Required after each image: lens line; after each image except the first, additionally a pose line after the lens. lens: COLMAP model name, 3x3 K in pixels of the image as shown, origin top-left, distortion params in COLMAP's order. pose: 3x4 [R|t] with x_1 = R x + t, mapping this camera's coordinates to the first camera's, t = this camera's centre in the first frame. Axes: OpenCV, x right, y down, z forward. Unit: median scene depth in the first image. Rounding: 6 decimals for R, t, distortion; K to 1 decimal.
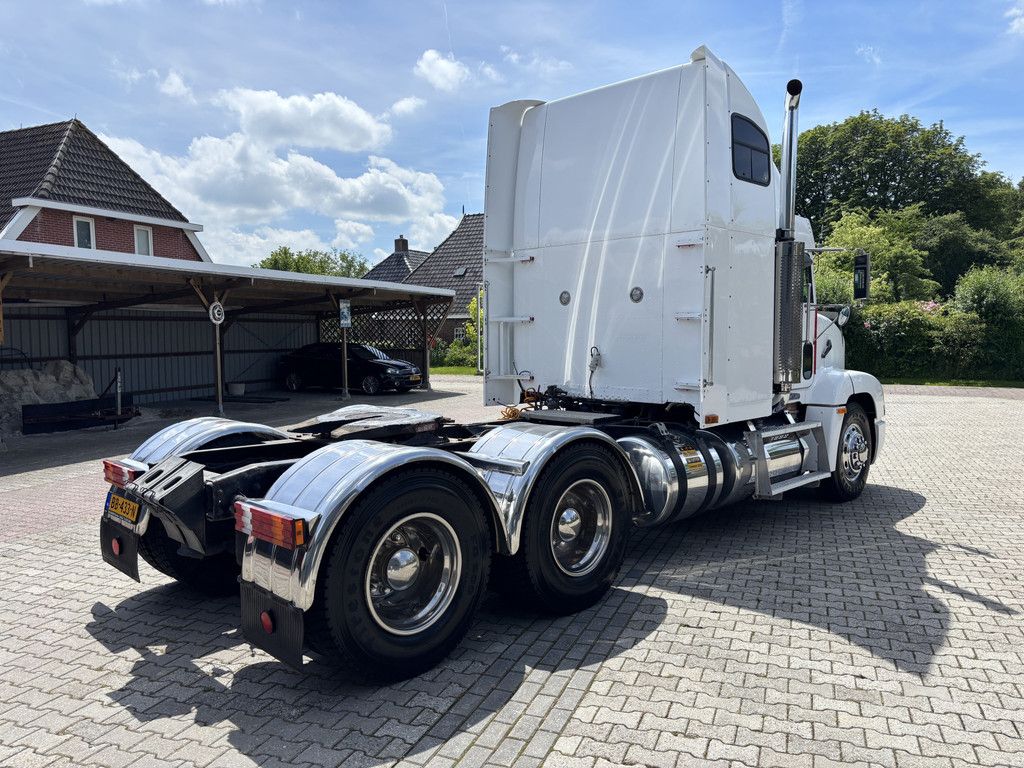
lens RADIAL K [[774.1, 0, 515.8], [0, 774.1, 384.7], [0, 0, 1]] dist [0.053320, -0.057915]
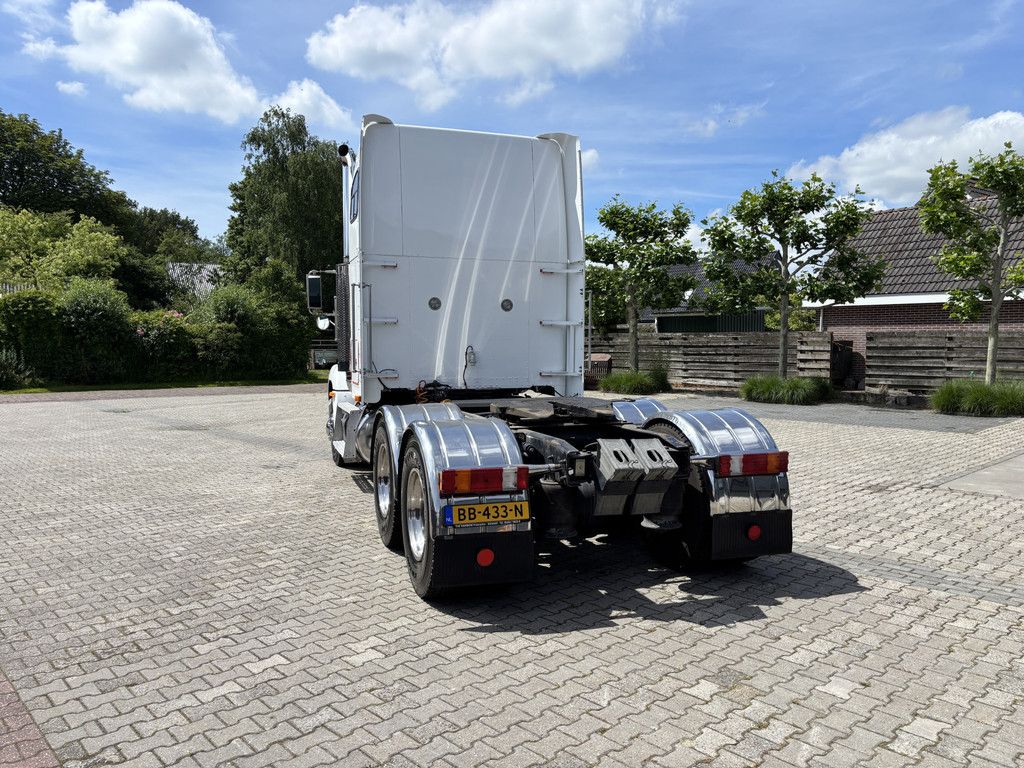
lens RADIAL K [[774.1, 0, 515.8], [0, 774.1, 384.7], [0, 0, 1]] dist [0.053320, -0.057915]
pose [[0.444566, -0.046979, 0.894513, -1.248110], [0.057556, 0.998058, 0.023812, -0.016570], [-0.893895, 0.040899, 0.446407, 0.523445]]
